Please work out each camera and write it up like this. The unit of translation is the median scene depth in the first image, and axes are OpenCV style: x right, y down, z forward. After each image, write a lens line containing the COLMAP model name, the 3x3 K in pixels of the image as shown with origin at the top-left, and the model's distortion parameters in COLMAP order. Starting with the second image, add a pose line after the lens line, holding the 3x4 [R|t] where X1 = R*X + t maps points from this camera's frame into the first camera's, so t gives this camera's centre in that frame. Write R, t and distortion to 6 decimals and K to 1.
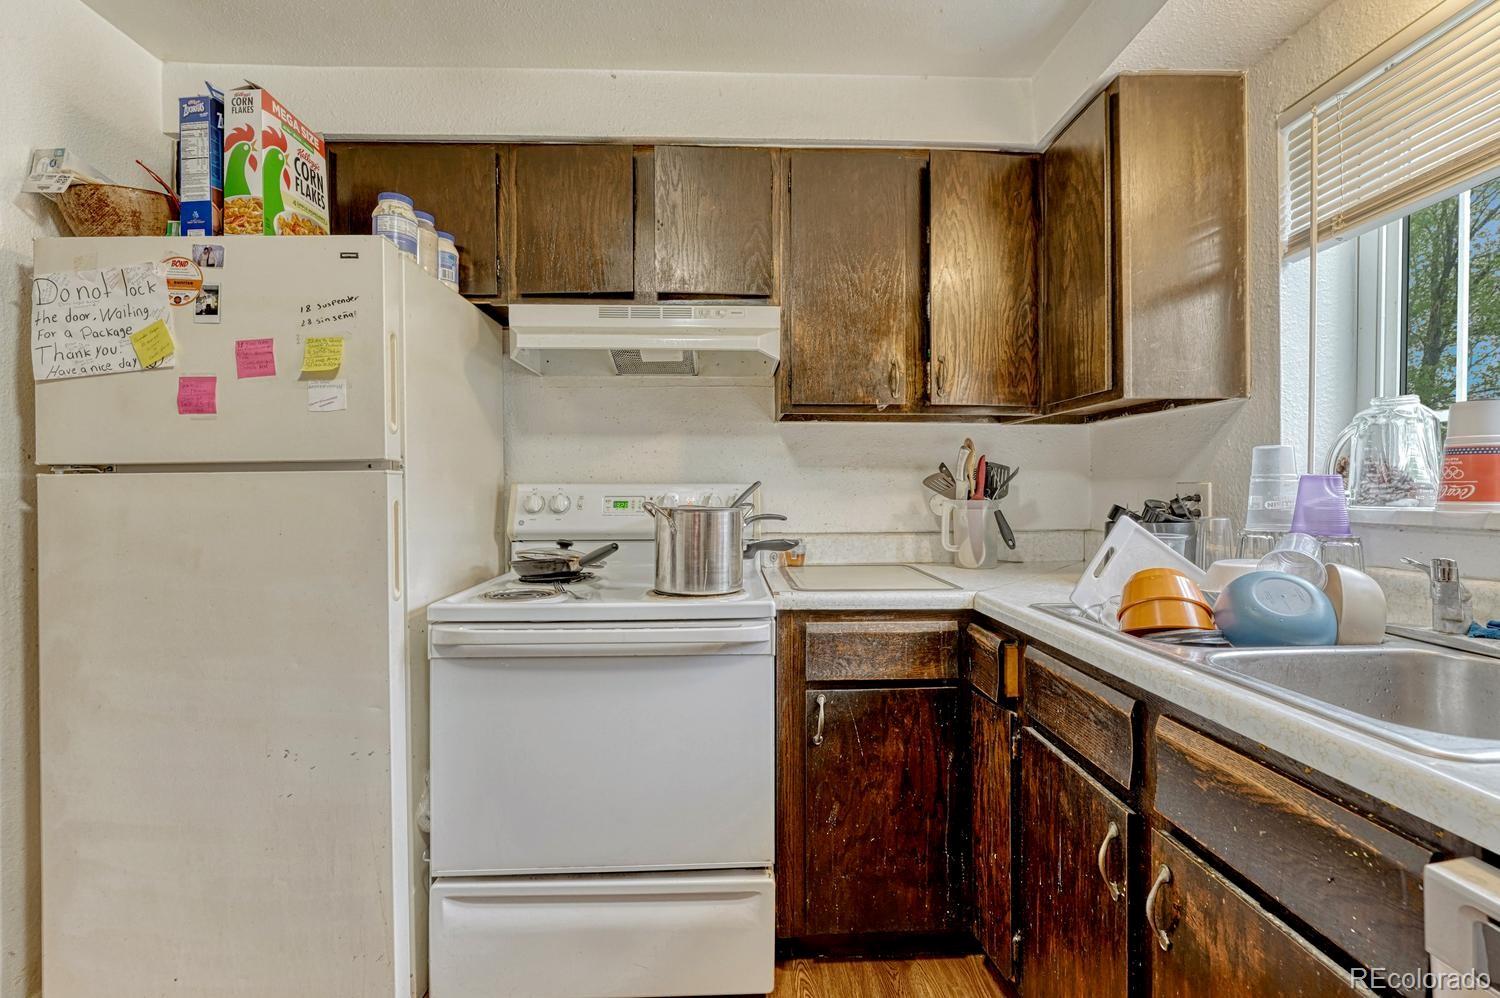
lens RADIAL K [[652.9, 0, 753.7], [0, 652.9, 490.8], [0, 0, 1]] dist [-0.007394, -0.000277]
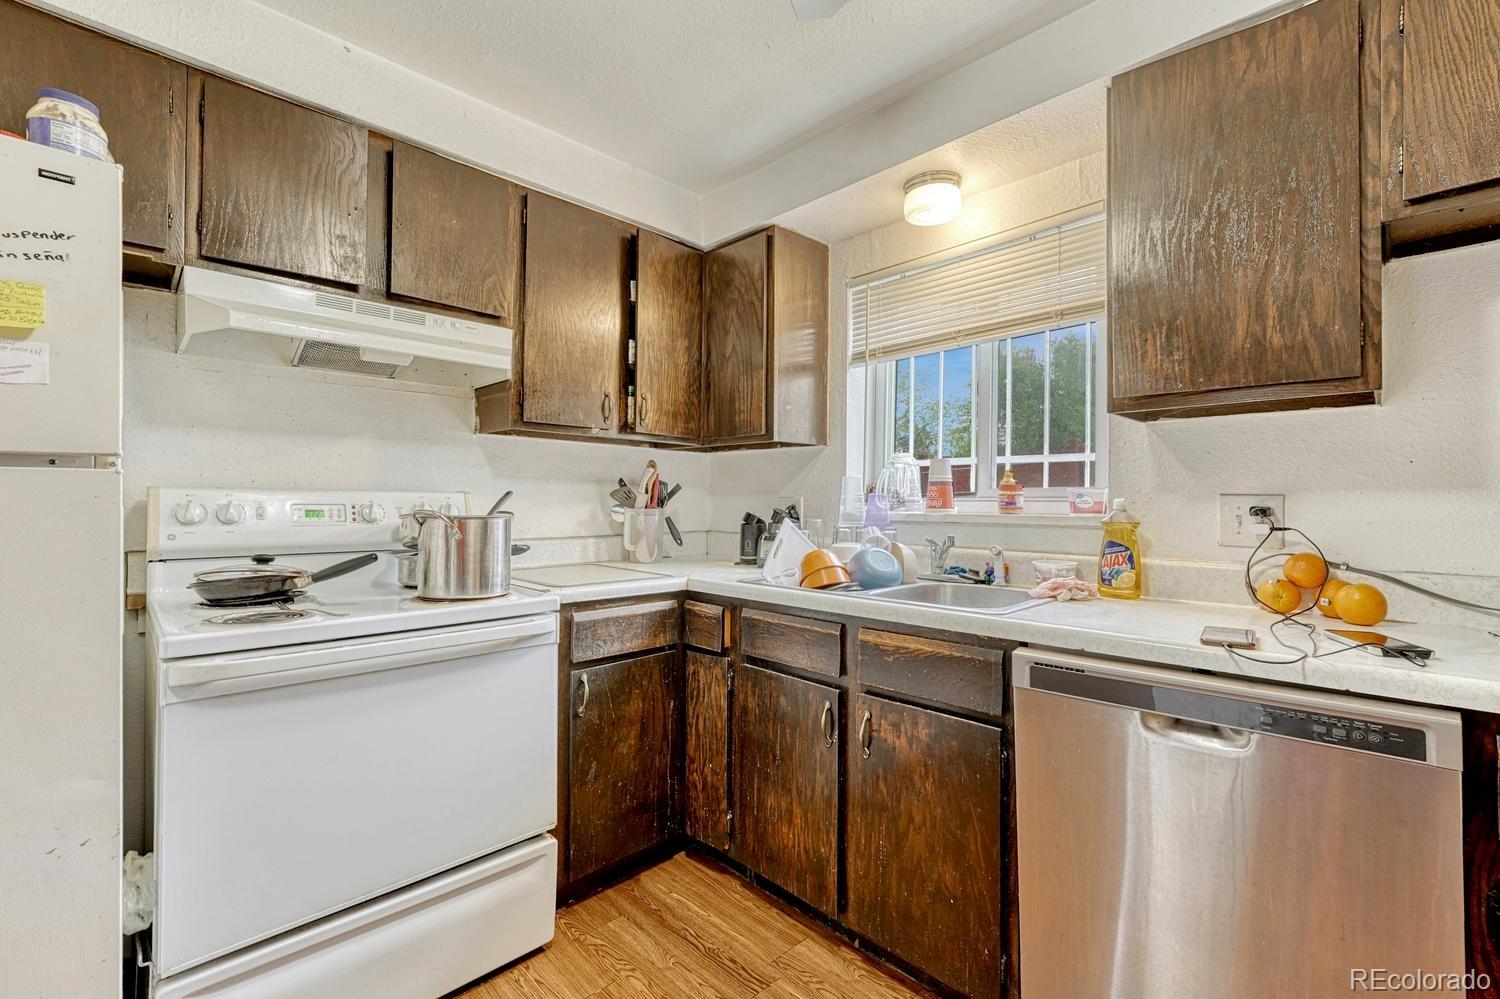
lens RADIAL K [[622.1, 0, 749.3], [0, 622.1, 503.6], [0, 0, 1]] dist [-0.000984, -0.001314]
pose [[0.751924, 0.005547, 0.659227, -0.411649], [-0.007035, 0.999975, -0.000390, 0.004110], [-0.659213, -0.004344, 0.751944, -0.042545]]
